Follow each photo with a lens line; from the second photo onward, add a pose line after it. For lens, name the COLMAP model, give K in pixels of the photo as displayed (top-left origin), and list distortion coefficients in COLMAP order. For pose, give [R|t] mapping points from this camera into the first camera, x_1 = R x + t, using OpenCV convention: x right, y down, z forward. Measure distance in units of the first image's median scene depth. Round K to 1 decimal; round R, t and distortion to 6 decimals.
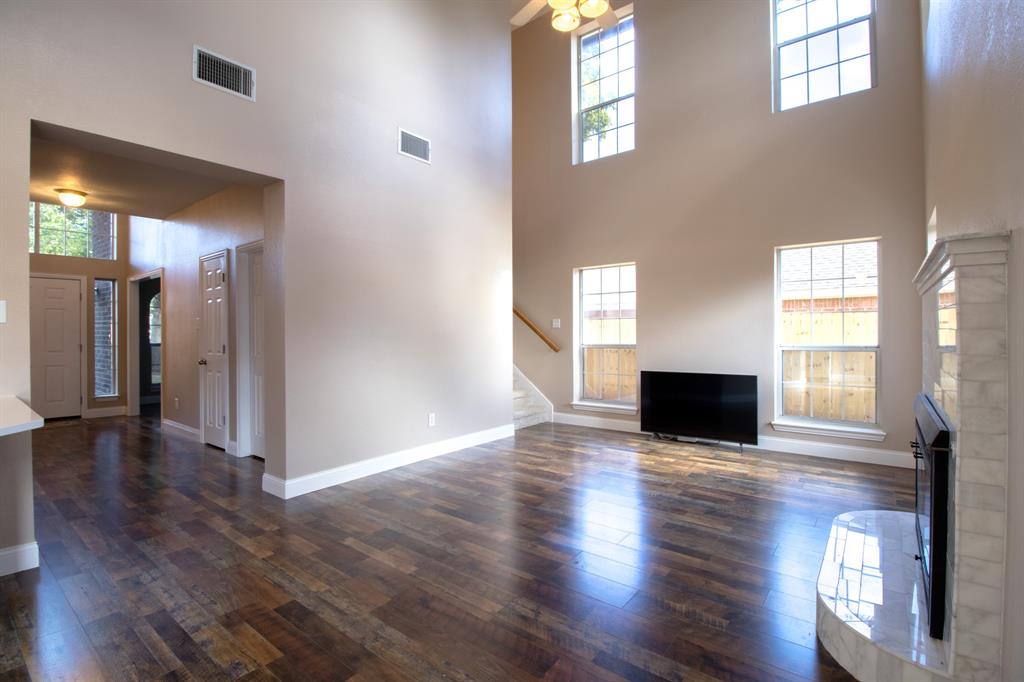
lens RADIAL K [[479.3, 0, 515.7], [0, 479.3, 338.3], [0, 0, 1]] dist [-0.007300, -0.000650]
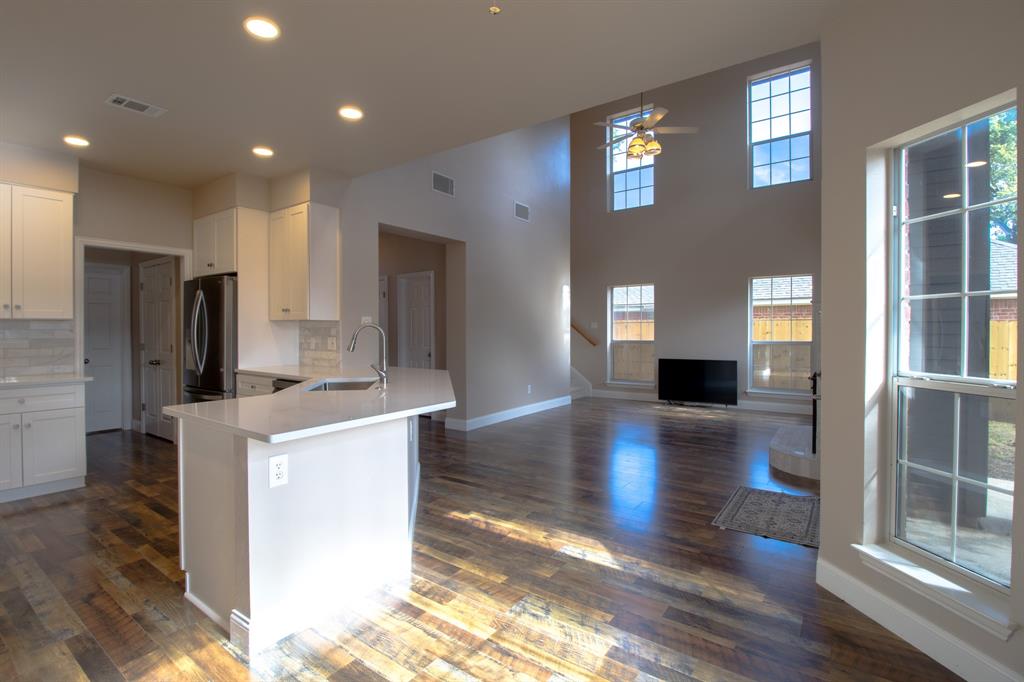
lens RADIAL K [[479.3, 0, 512.6], [0, 479.3, 338.6], [0, 0, 1]] dist [-0.007300, -0.000650]
pose [[0.998855, -0.000695, 0.047844, -0.223145], [0.000303, 0.999966, 0.008200, -0.004415], [-0.047848, -0.008176, 0.998821, -0.384628]]
